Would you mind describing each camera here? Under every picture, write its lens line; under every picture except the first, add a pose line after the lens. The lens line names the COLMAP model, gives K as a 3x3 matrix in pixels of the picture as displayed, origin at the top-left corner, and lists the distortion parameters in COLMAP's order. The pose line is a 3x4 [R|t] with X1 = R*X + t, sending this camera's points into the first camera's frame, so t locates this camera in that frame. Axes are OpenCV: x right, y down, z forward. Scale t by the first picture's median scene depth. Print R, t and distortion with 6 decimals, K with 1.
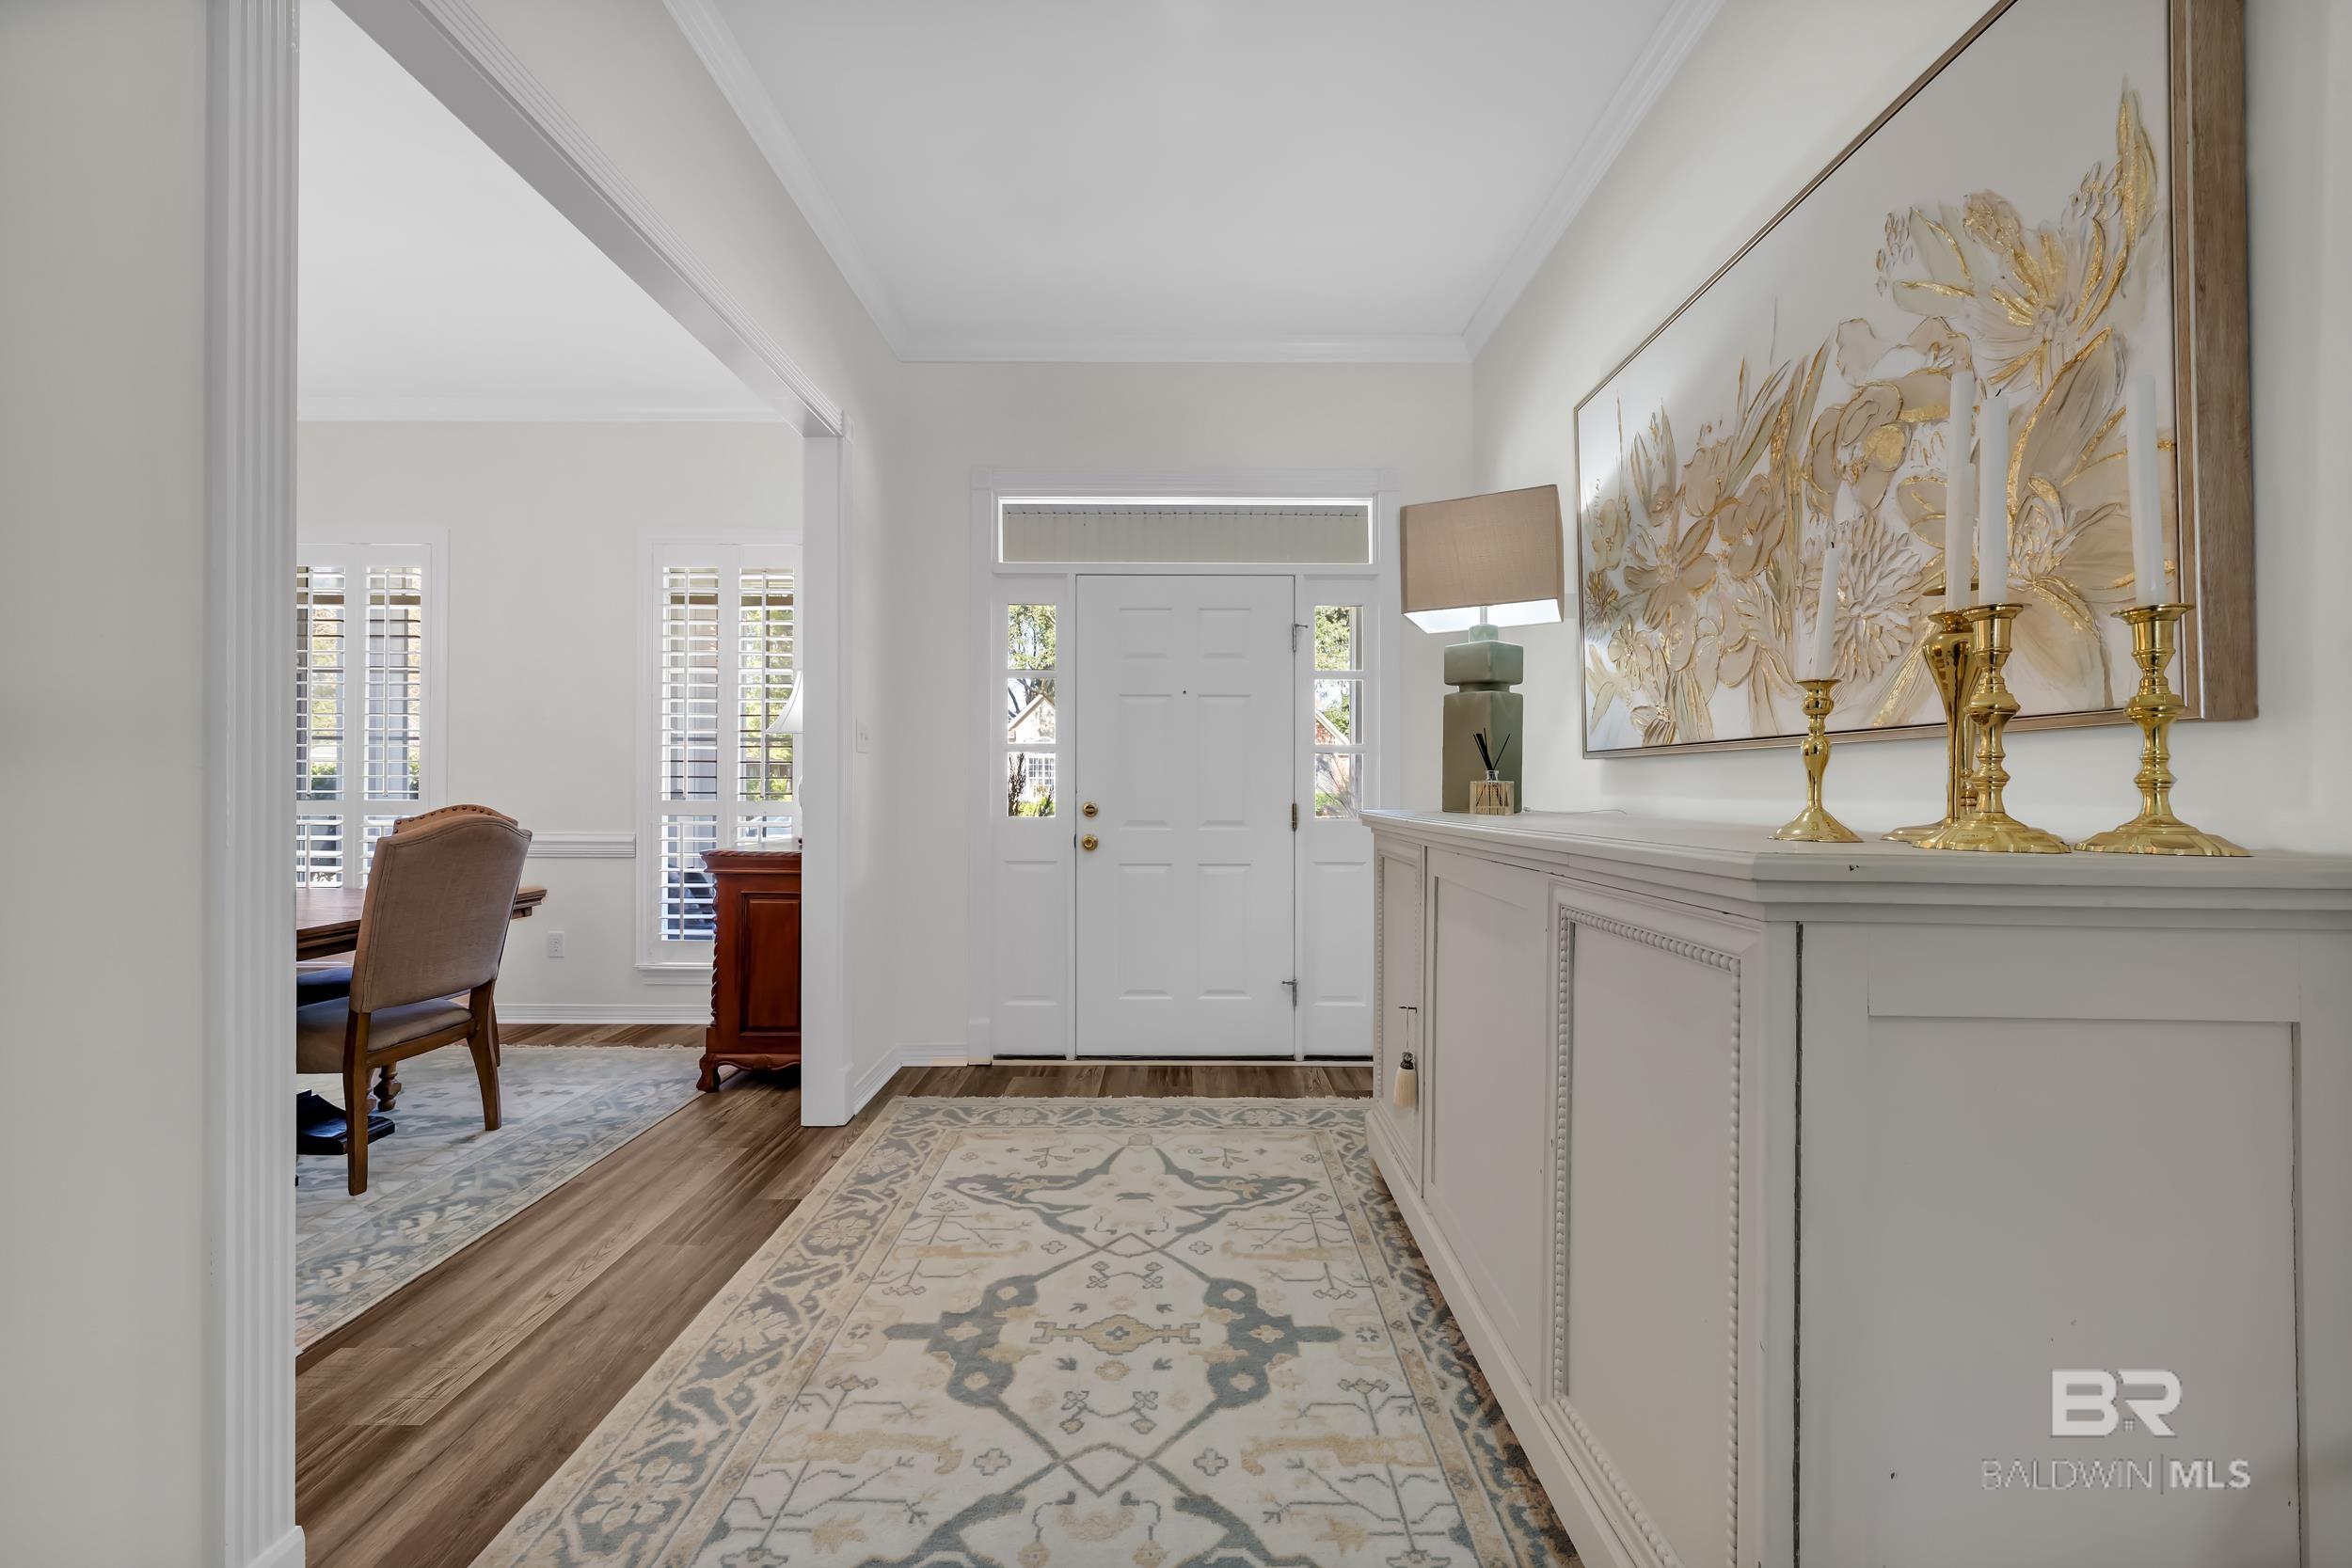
lens RADIAL K [[858.5, 0, 1166.9], [0, 858.5, 791.6], [0, 0, 1]] dist [-0.009126, -0.000092]
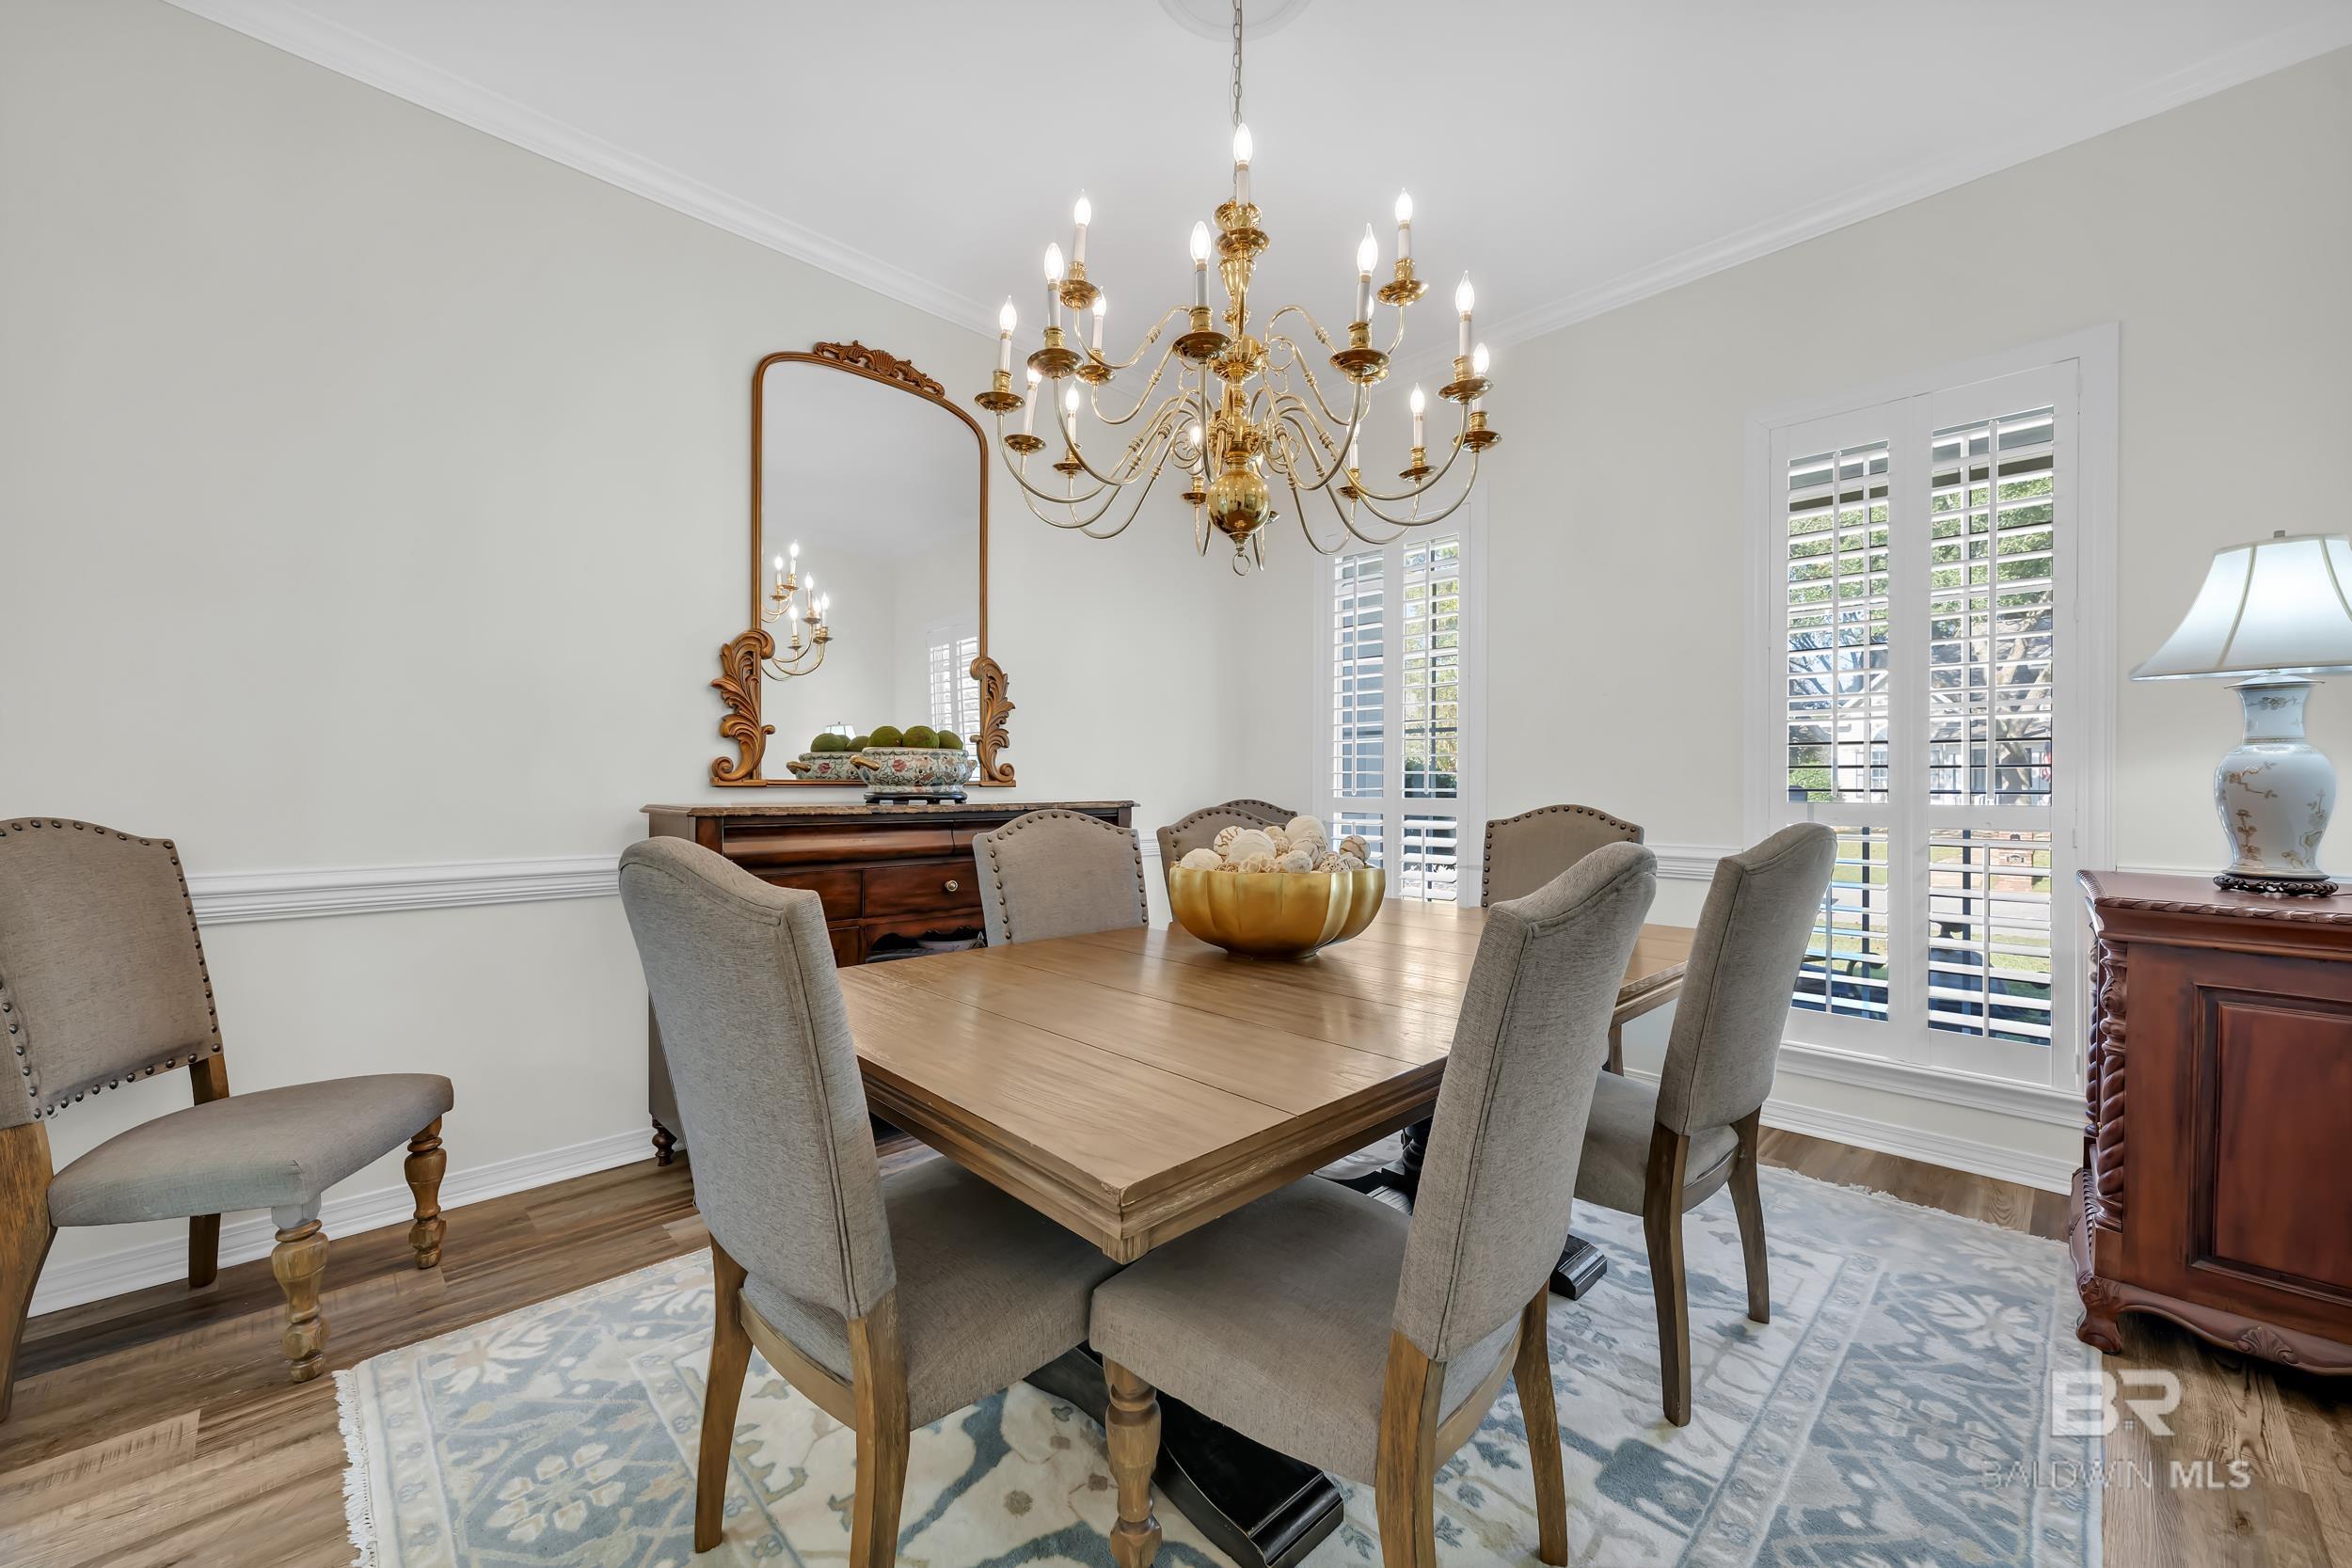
lens RADIAL K [[910.7, 0, 1182.3], [0, 910.7, 788.3], [0, 0, 1]] dist [0.008195, 0.000223]
pose [[0.706975, -0.000063, -0.707238, -1.019297], [-0.001061, 0.999999, -0.001150, 0.002648], [0.707237, 0.001564, 0.706974, 0.356149]]
